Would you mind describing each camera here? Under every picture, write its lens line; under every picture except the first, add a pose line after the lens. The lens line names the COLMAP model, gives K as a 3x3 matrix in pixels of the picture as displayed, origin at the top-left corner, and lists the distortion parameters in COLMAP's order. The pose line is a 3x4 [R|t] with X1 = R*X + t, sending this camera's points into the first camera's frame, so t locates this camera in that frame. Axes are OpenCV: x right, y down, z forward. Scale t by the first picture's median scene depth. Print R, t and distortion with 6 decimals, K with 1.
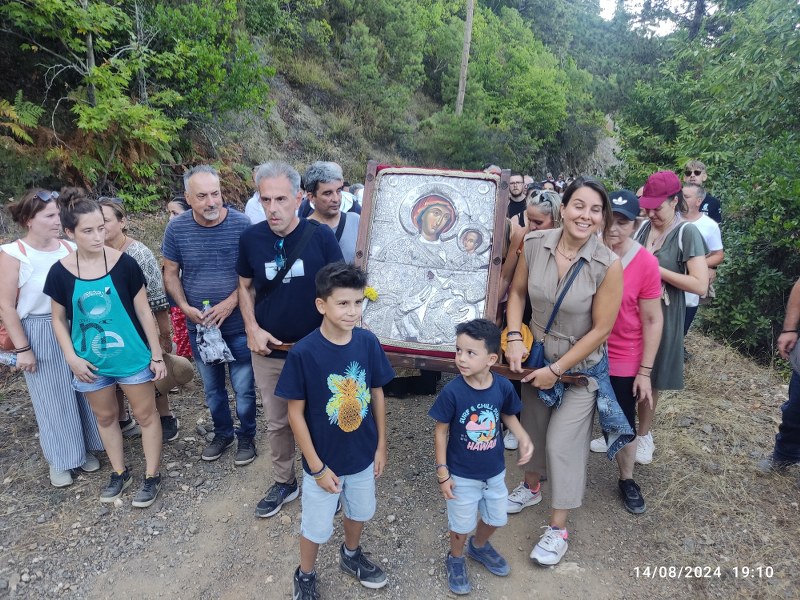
lens RADIAL K [[599.4, 0, 402.4], [0, 599.4, 303.4], [0, 0, 1]] dist [0.065947, -0.081153]
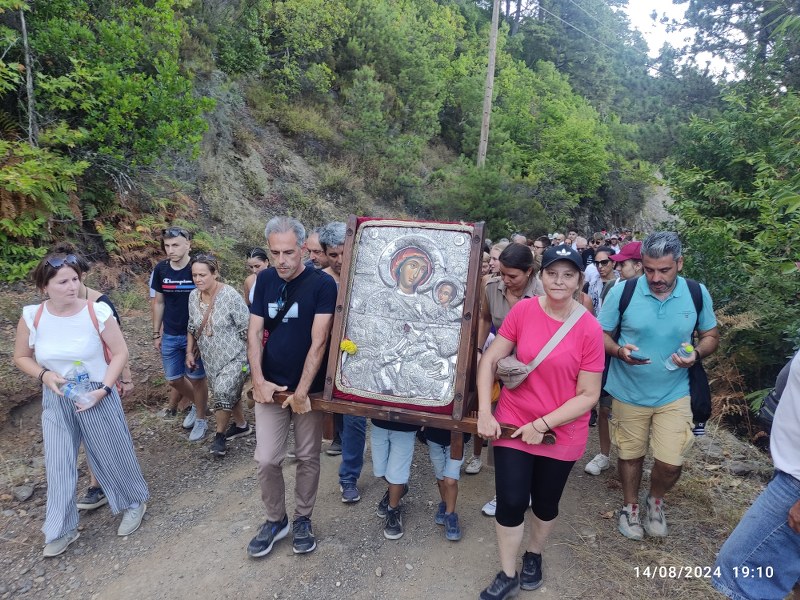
lens RADIAL K [[599.4, 0, 398.9], [0, 599.4, 298.3], [0, 0, 1]] dist [0.065947, -0.081153]
pose [[0.996717, 0.006813, -0.080680, 0.063616], [-0.015221, 0.994453, -0.104070, -0.037736], [0.079523, 0.104956, 0.991292, 0.186154]]
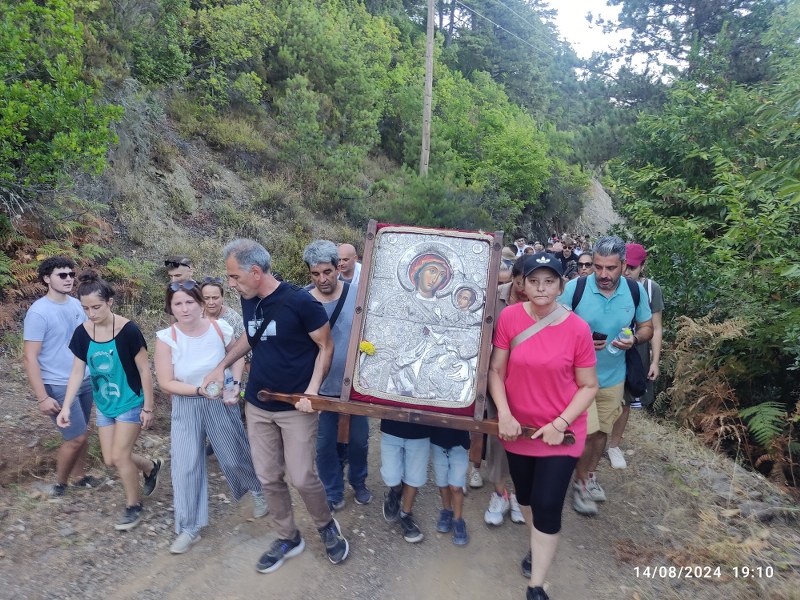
lens RADIAL K [[599.4, 0, 397.7], [0, 599.4, 295.4], [0, 0, 1]] dist [0.065947, -0.081153]
pose [[0.998843, -0.048032, 0.002448, 0.062891], [0.047942, 0.990316, -0.130294, -0.048811], [0.003834, 0.130261, 0.991472, 0.238975]]
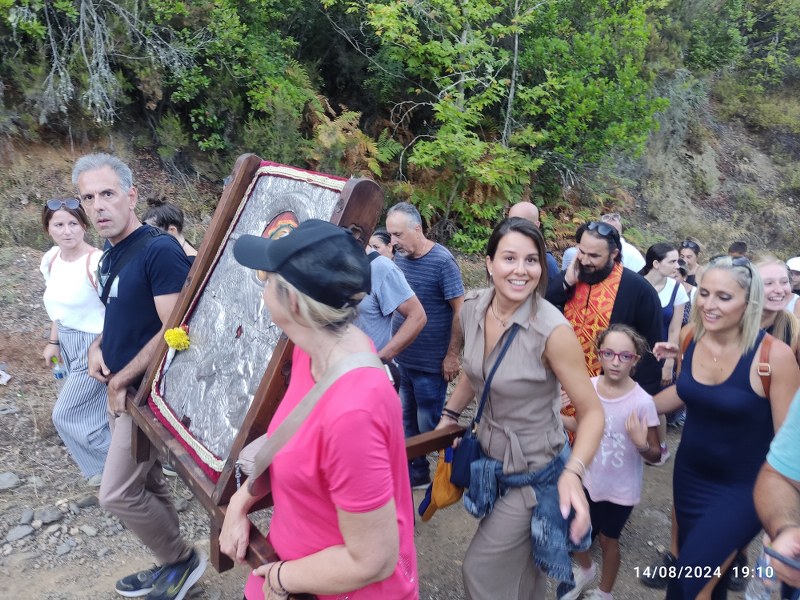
lens RADIAL K [[599.4, 0, 401.7], [0, 599.4, 302.0], [0, 0, 1]] dist [0.065947, -0.081153]
pose [[0.705232, 0.170389, -0.688197, 0.095104], [-0.236041, 0.971742, -0.001292, -0.031095], [0.668530, 0.163353, 0.725523, 0.158476]]
